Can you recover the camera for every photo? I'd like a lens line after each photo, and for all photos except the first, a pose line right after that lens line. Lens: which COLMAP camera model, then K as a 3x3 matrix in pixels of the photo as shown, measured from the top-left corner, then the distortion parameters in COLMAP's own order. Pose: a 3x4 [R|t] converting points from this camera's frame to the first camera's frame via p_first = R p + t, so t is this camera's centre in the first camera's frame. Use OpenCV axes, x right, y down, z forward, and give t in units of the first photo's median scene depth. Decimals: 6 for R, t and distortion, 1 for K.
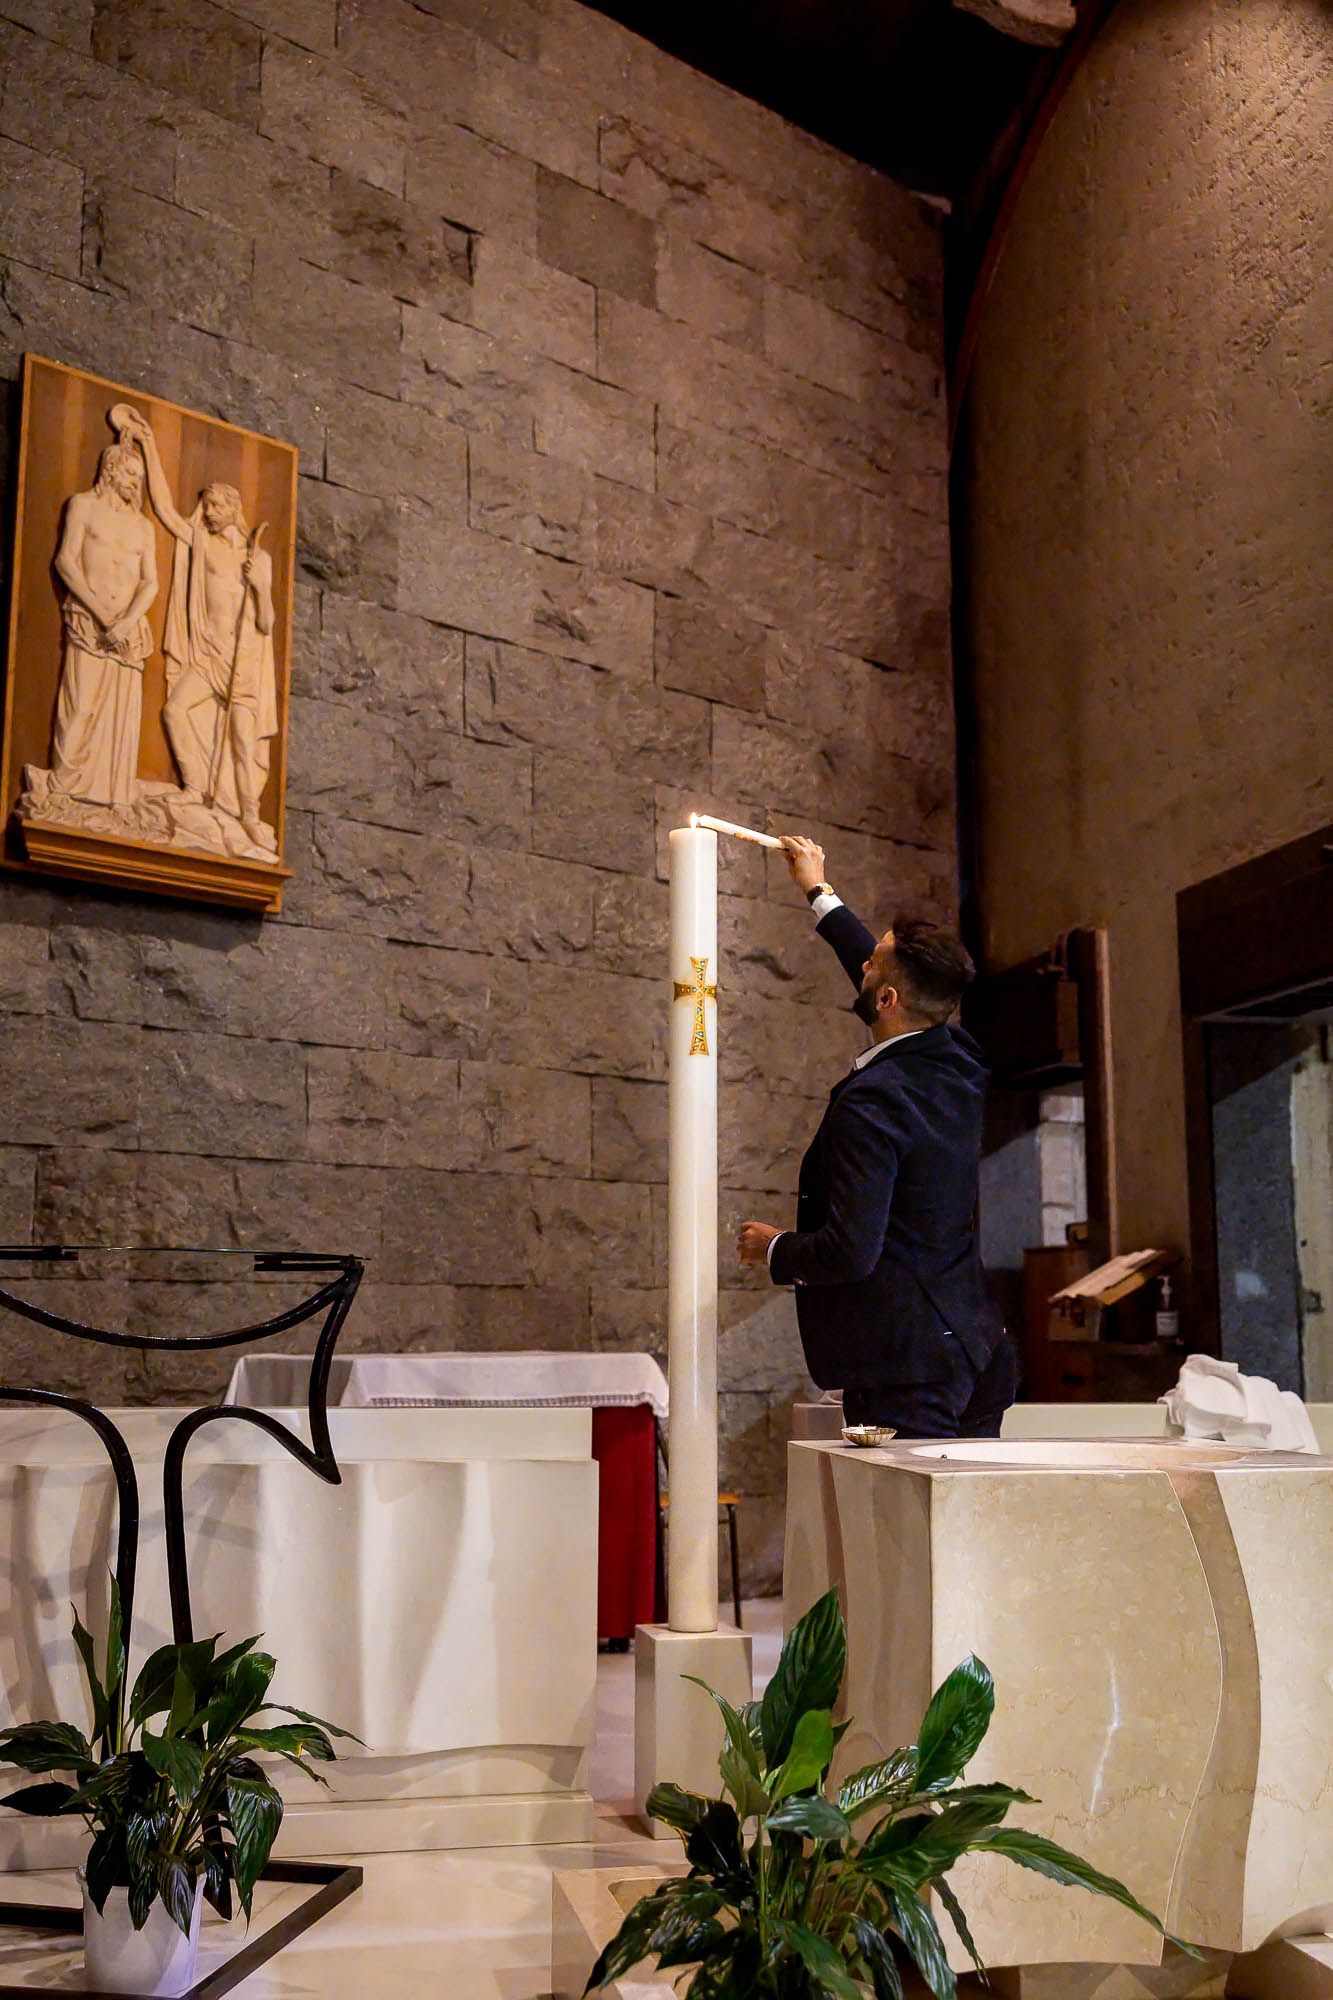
lens RADIAL K [[2002.4, 0, 666.5], [0, 2002.4, 1000.0], [0, 0, 1]] dist [0.000116, 0.000338]
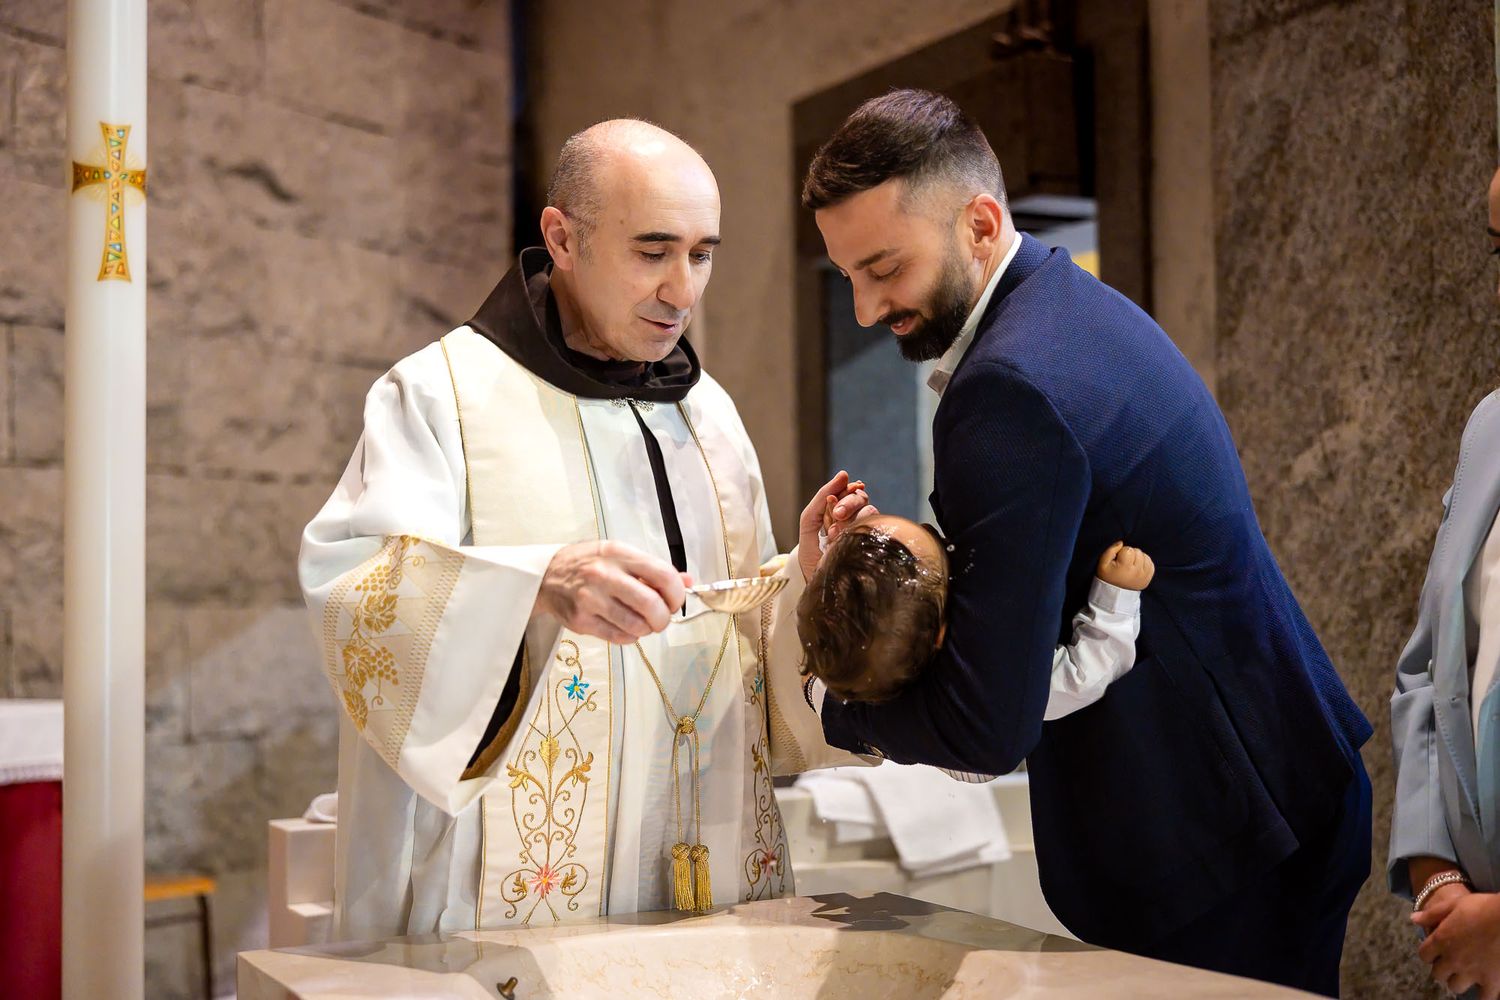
lens RADIAL K [[2023.8, 0, 750.0], [0, 2023.8, 500.0], [0, 0, 1]] dist [-0.020856, -0.044982]
pose [[0.962537, -0.003642, 0.271127, 0.023902], [-0.028186, 0.993149, 0.113404, 0.012337], [-0.269682, -0.116798, 0.955840, 0.230744]]
